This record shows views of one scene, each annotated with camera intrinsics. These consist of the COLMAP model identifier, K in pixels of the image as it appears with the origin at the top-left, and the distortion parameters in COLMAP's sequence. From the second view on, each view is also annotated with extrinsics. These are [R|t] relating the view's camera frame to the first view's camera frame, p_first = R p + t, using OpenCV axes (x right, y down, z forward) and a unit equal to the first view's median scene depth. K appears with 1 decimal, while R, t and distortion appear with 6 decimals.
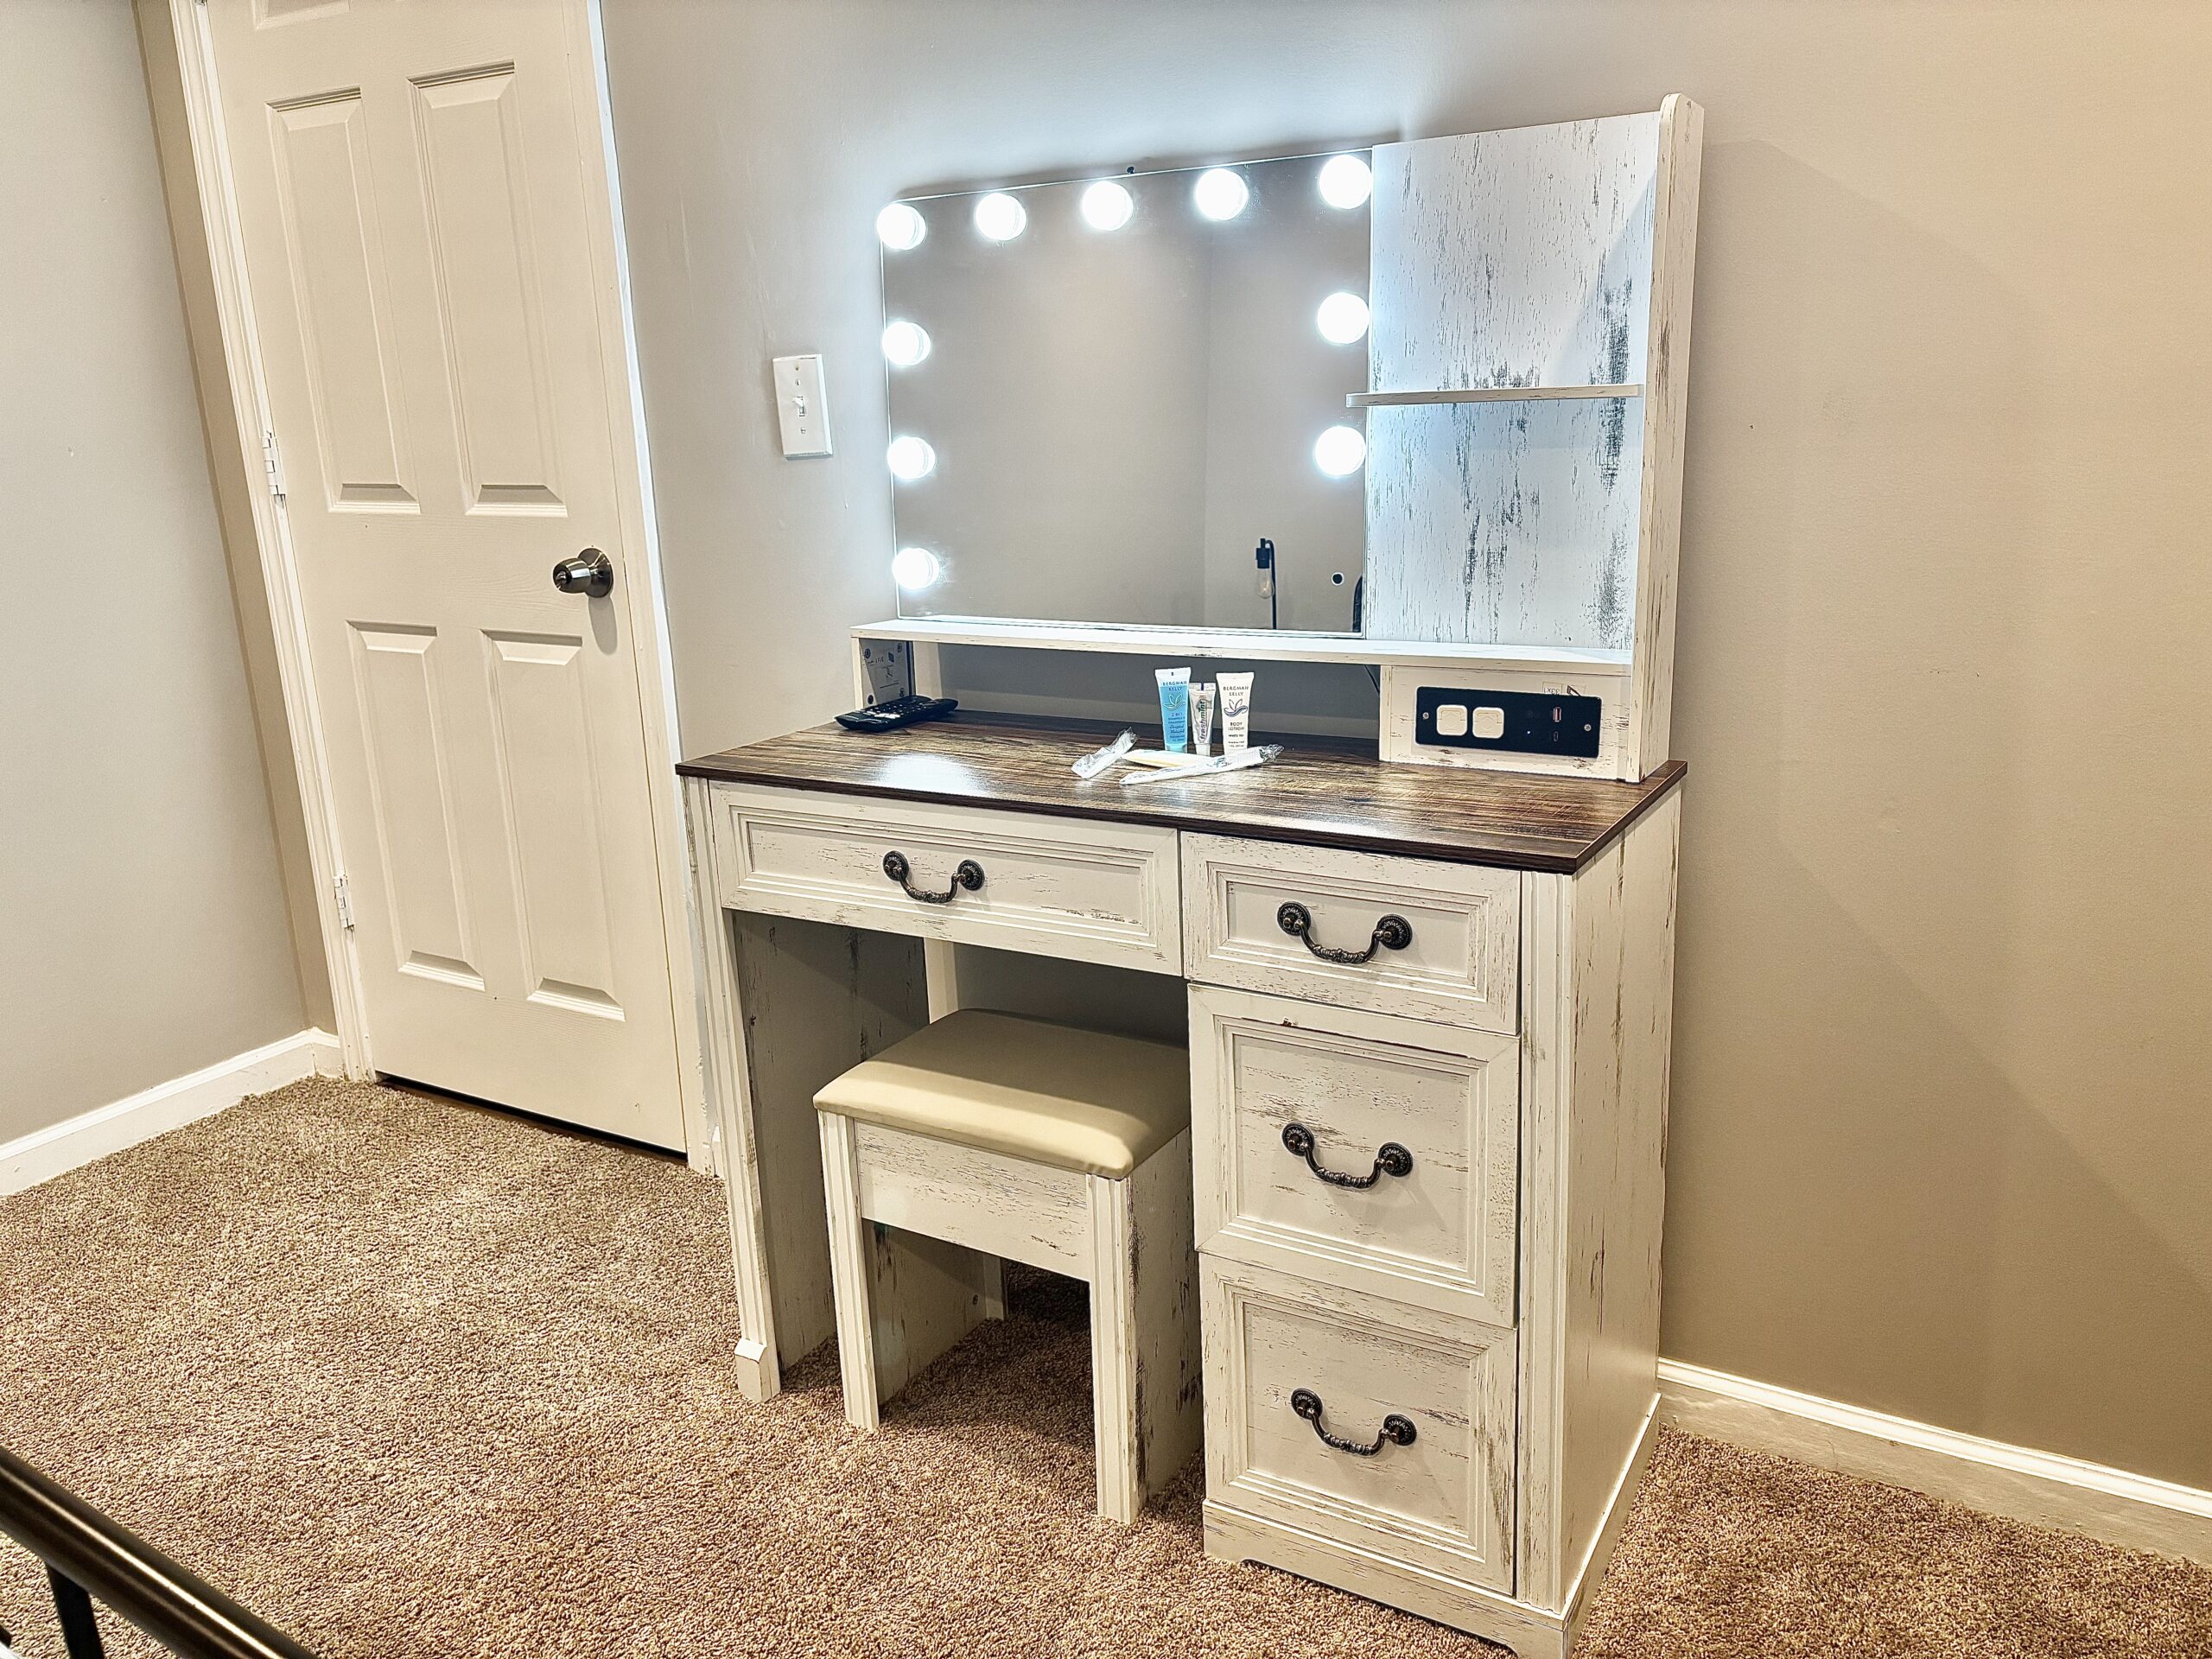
lens RADIAL K [[1644.5, 0, 1119.2], [0, 1644.5, 845.8], [0, 0, 1]] dist [0.048144, -0.067386]
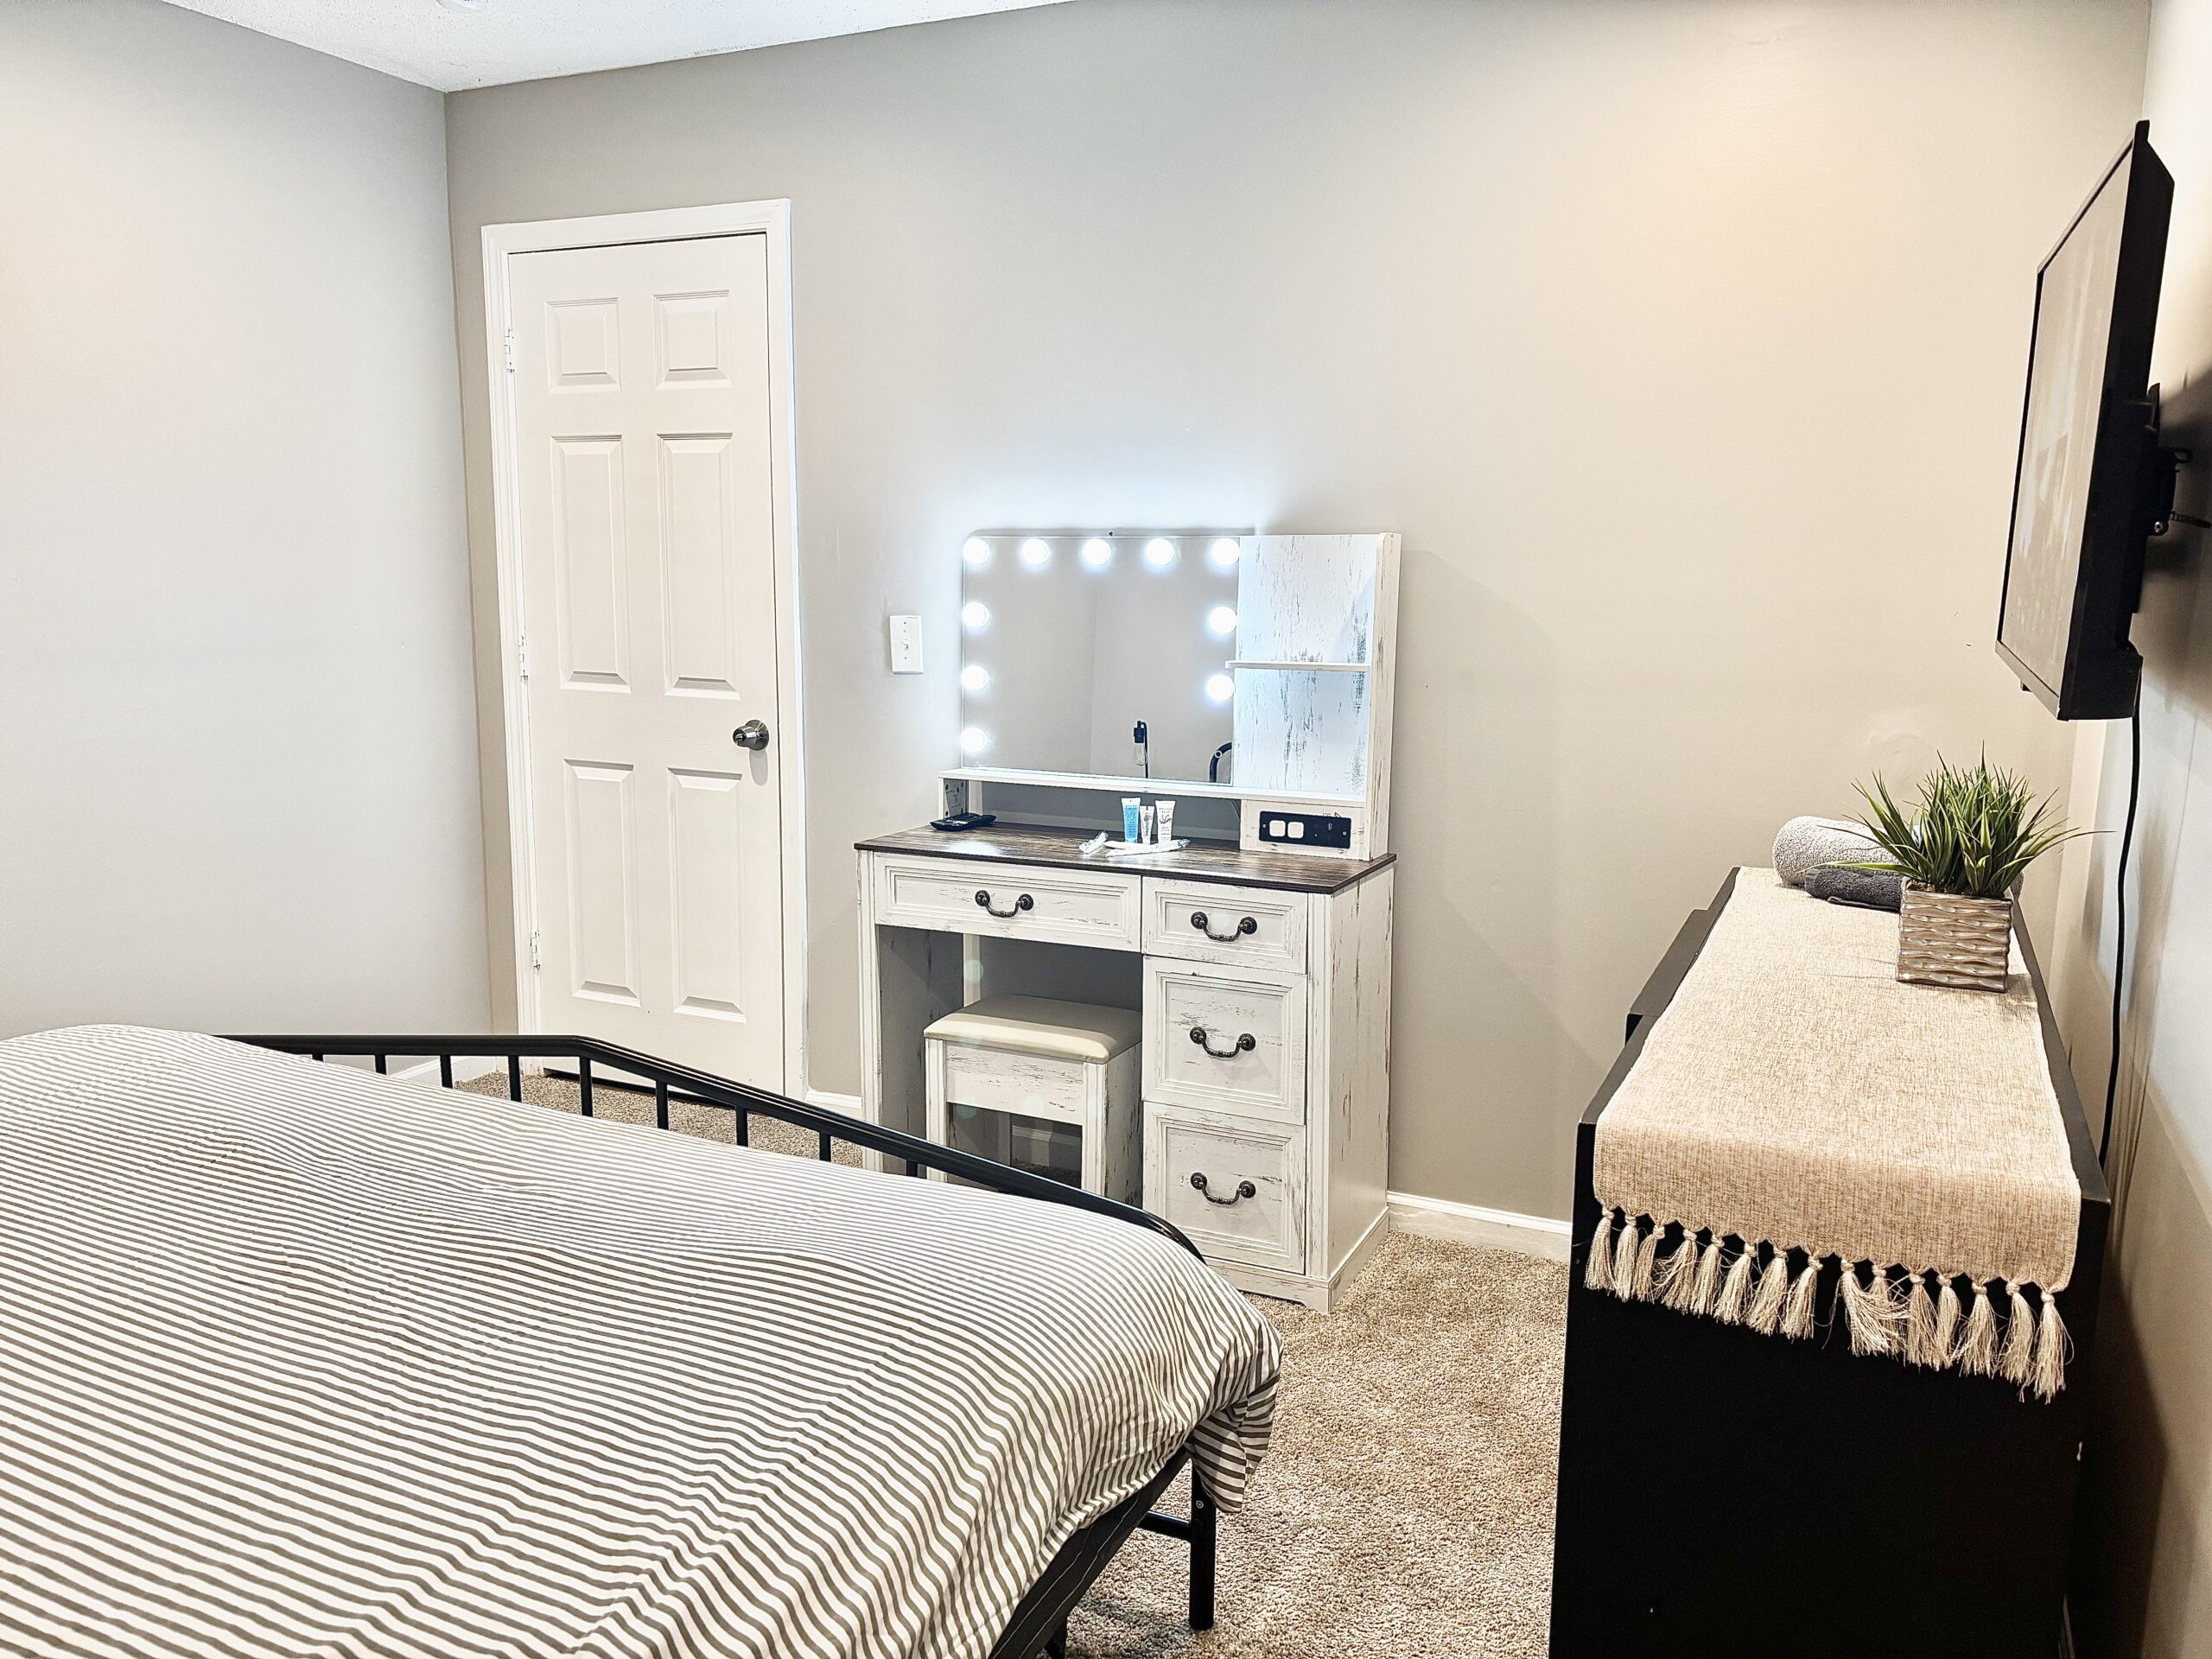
lens RADIAL K [[1644.5, 0, 1100.7], [0, 1644.5, 833.6], [0, 0, 1]] dist [0.048144, -0.067386]
pose [[0.995997, 0.030791, 0.083915, -0.161570], [-0.021492, 0.993750, -0.109540, 0.141230], [-0.086763, 0.107298, 0.990434, -0.865722]]
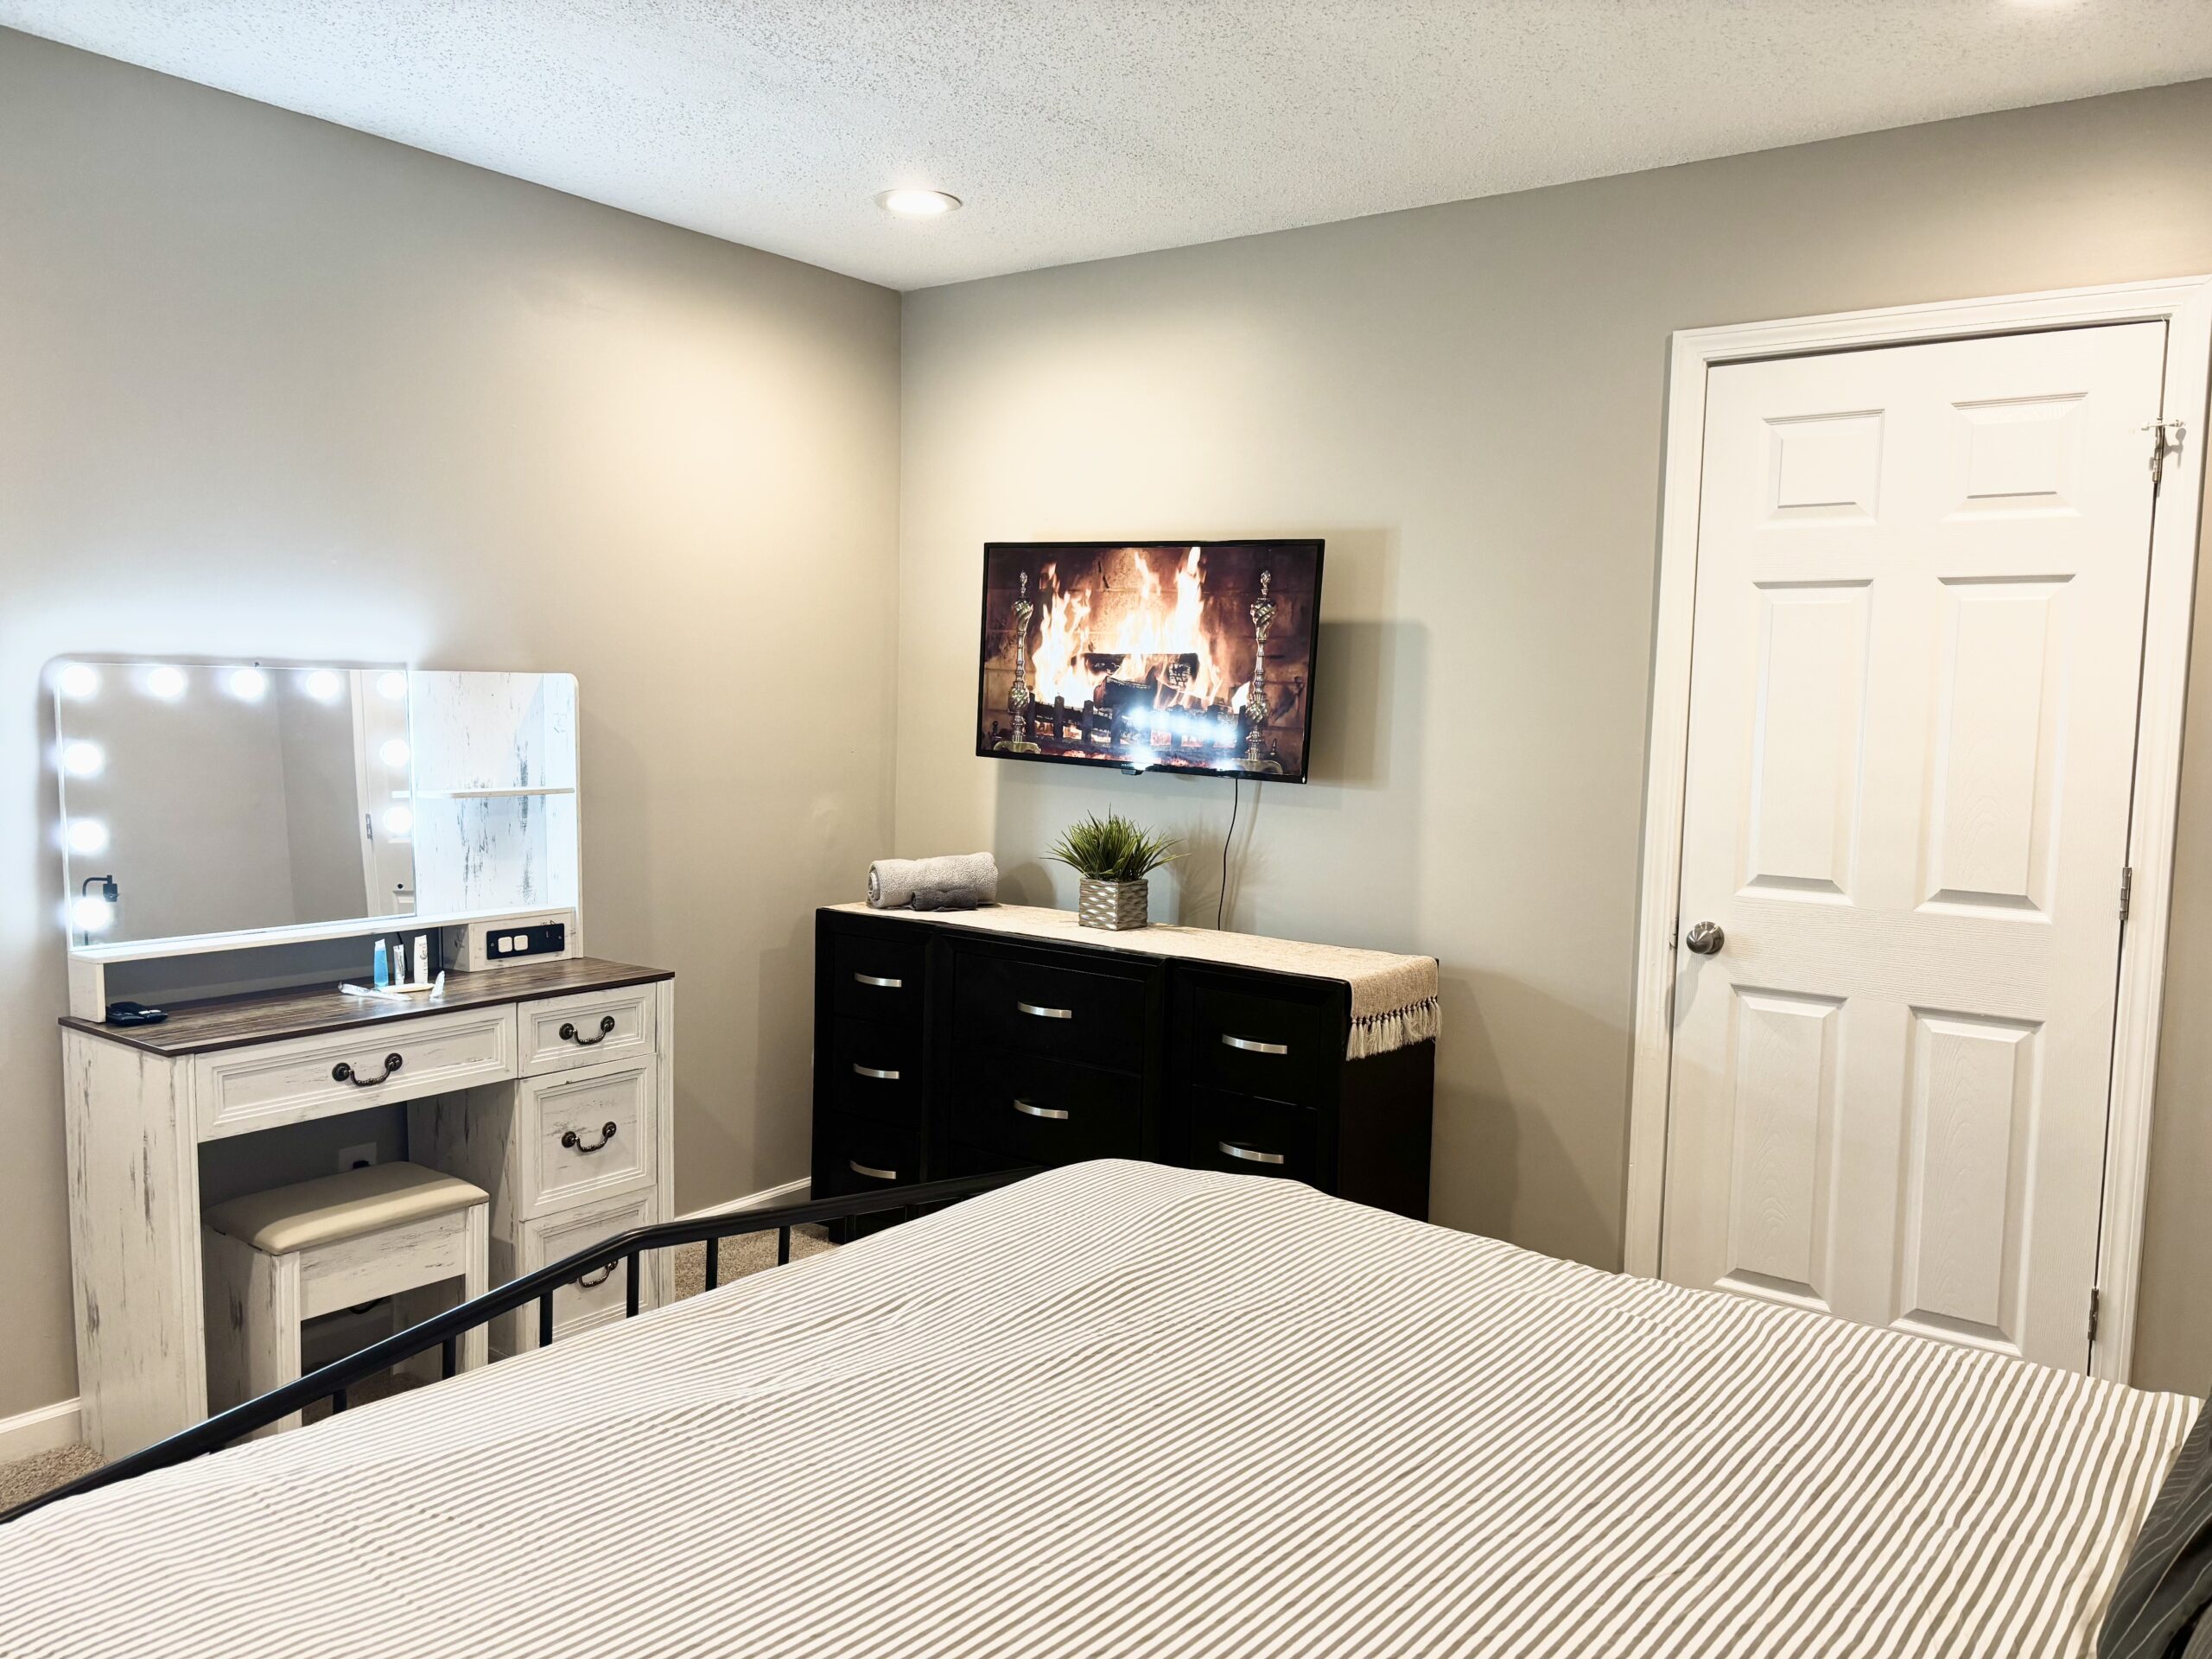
lens RADIAL K [[1644.5, 0, 1117.0], [0, 1644.5, 818.4], [0, 0, 1]] dist [0.048144, -0.067386]
pose [[0.104976, -0.037457, 0.993769, -1.715150], [0.234210, 0.972113, 0.011900, -0.073230], [-0.966502, 0.231502, 0.110822, -0.004838]]
